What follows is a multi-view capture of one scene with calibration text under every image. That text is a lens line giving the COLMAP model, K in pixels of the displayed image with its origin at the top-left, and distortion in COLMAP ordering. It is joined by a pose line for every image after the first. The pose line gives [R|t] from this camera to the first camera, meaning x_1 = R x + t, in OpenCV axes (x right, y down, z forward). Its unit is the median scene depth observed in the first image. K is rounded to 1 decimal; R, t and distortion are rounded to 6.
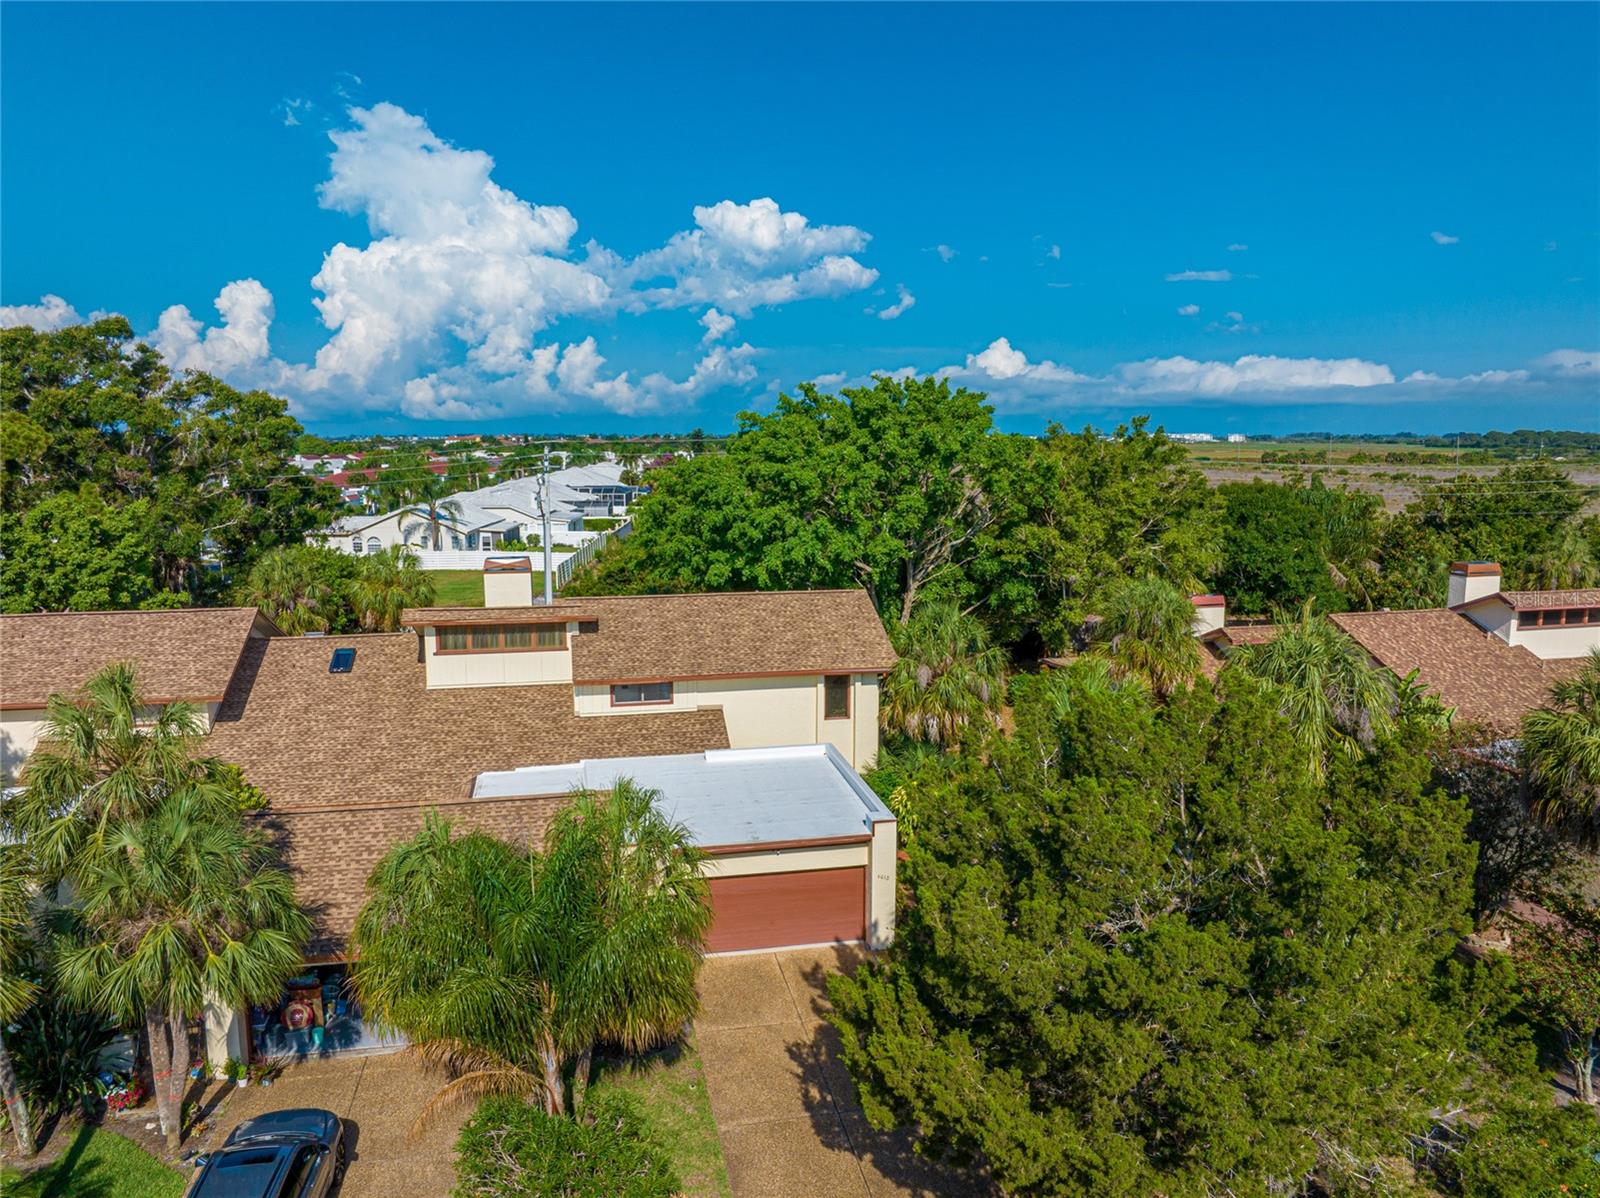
lens RADIAL K [[1113.2, 0, 801.2], [0, 1113.2, 601.9], [0, 0, 1]] dist [-0.005713, -0.001558]
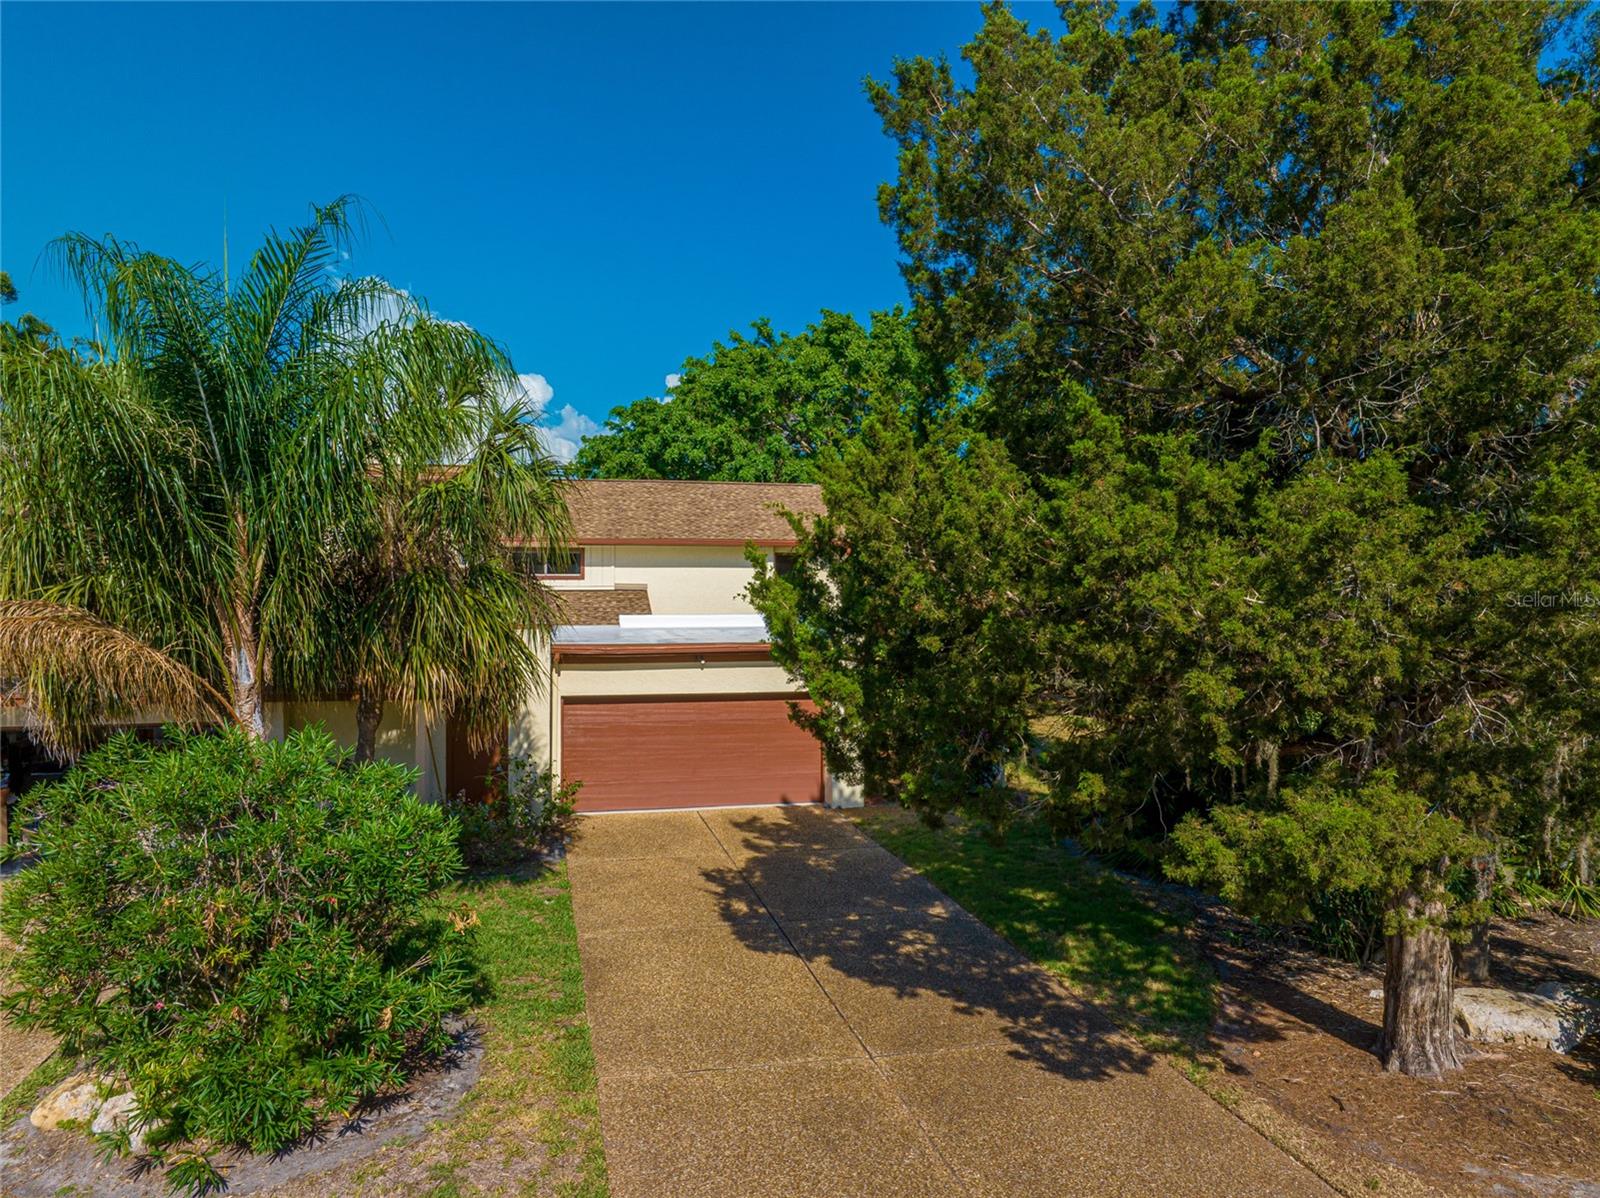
lens RADIAL K [[1113.2, 0, 798.9], [0, 1113.2, 596.6], [0, 0, 1]] dist [-0.005713, -0.001558]
pose [[0.999636, 0.002790, 0.026848, 0.024549], [0.001143, 0.989380, -0.145349, 0.313595], [-0.026969, 0.145327, 0.989016, 0.299915]]
